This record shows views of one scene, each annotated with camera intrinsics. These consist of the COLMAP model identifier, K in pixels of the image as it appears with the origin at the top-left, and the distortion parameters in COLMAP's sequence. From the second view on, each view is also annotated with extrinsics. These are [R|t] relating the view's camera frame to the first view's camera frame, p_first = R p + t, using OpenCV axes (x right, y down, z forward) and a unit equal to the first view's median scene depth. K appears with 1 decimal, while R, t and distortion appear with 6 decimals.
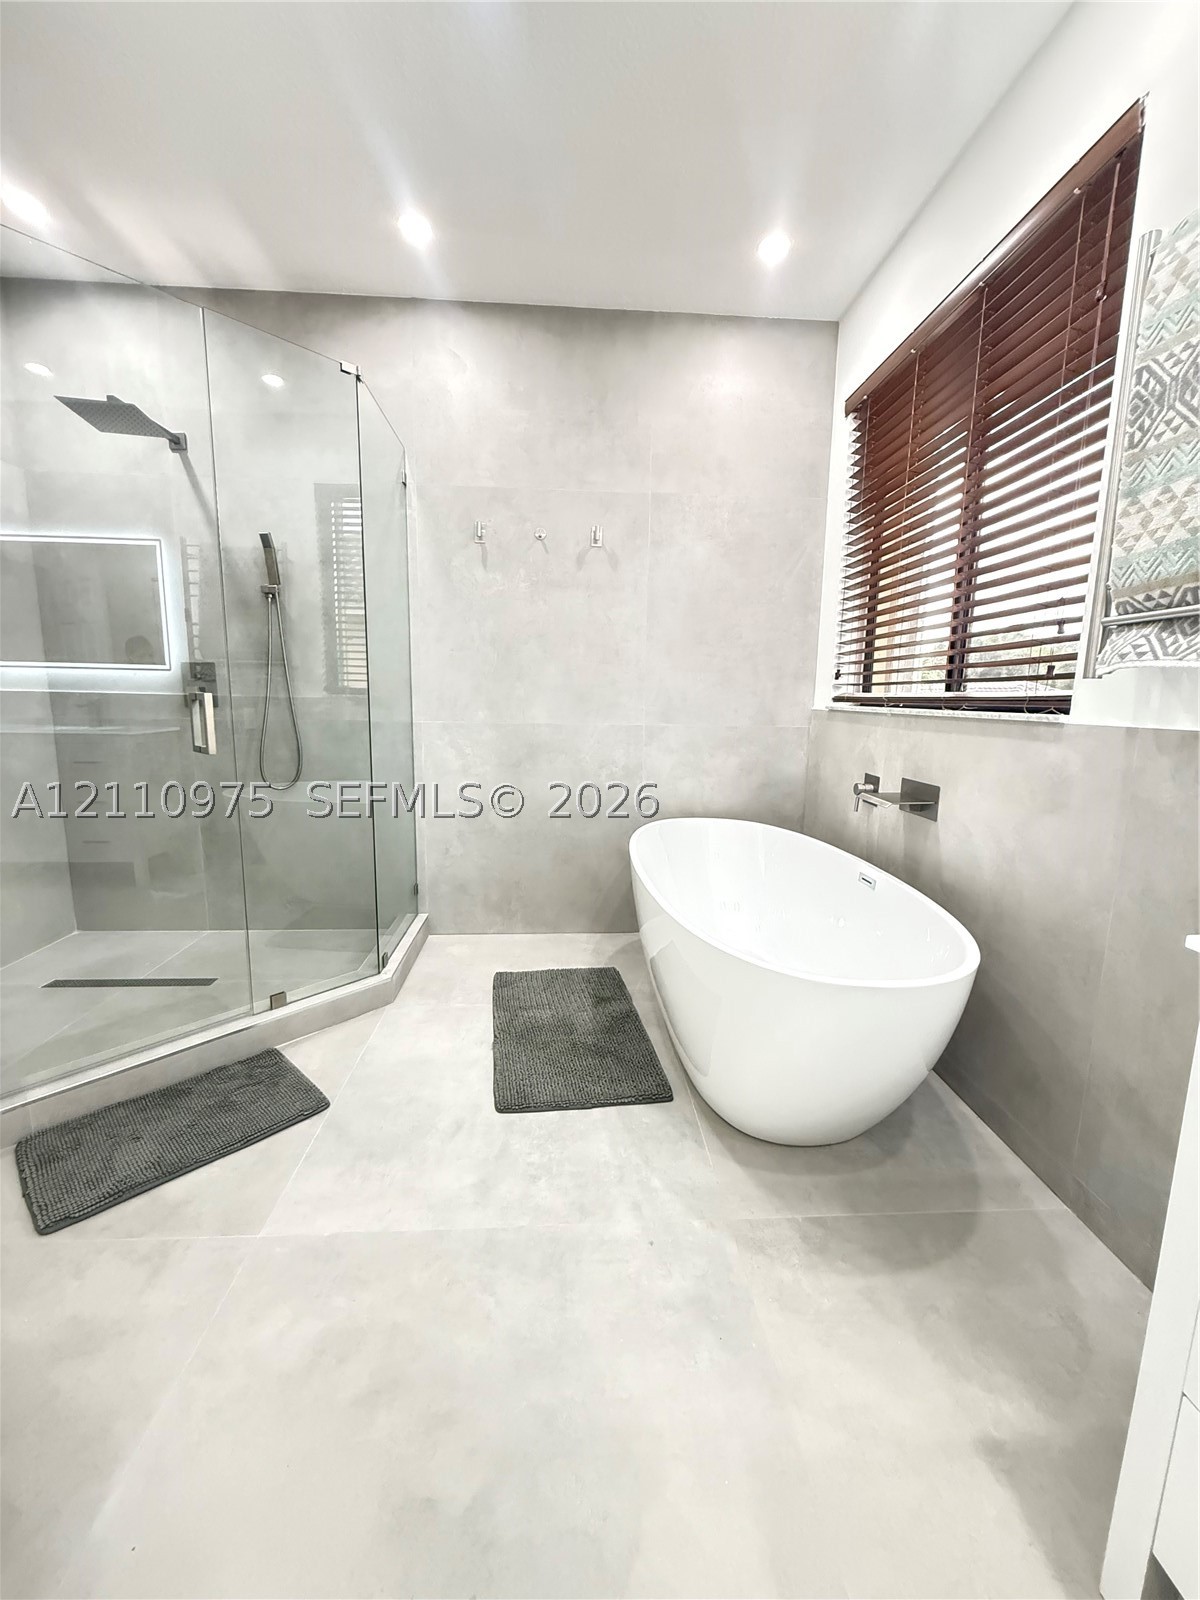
lens RADIAL K [[641.7, 0, 599.5], [0, 641.7, 799.6], [0, 0, 1]] dist [-0.002142, 0.000161]
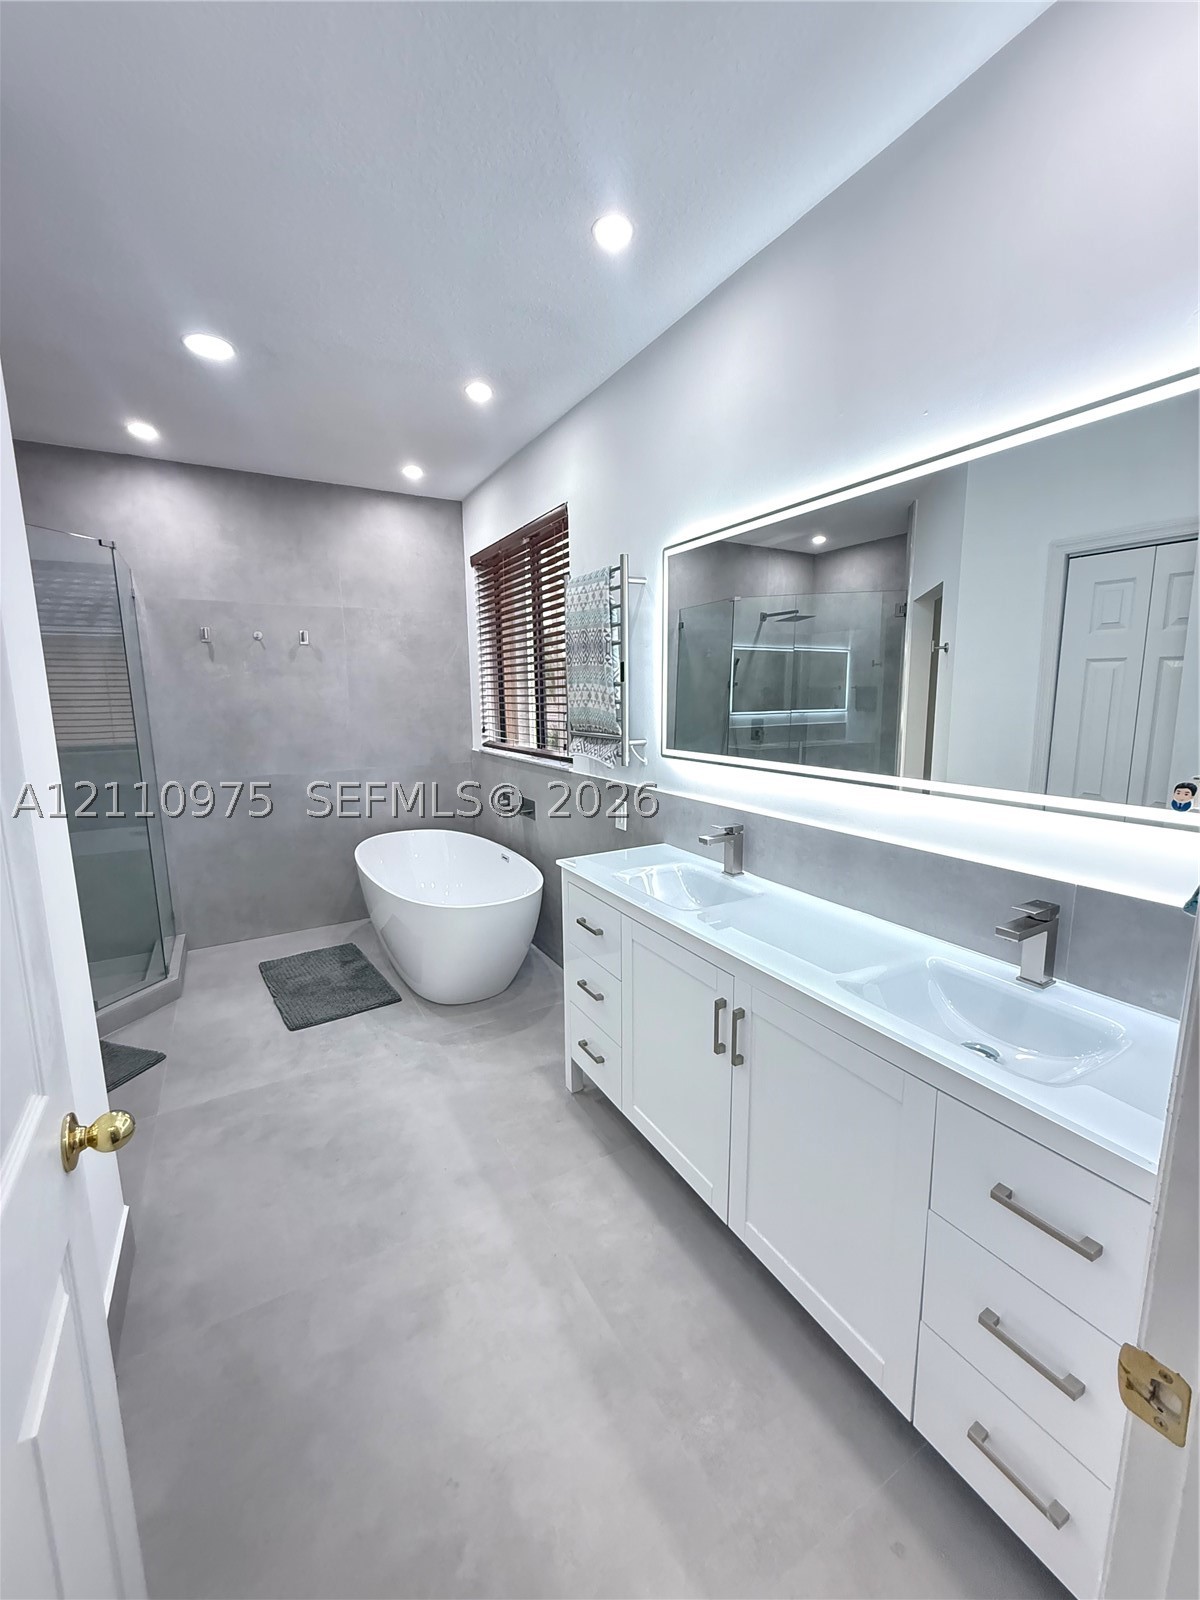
lens RADIAL K [[641.7, 0, 602.2], [0, 641.7, 795.6], [0, 0, 1]] dist [-0.002142, 0.000161]
pose [[0.894507, -0.097274, 0.436342, -0.076332], [0.096624, 0.995038, 0.023745, -0.050270], [-0.436486, 0.020921, 0.899468, -0.597743]]
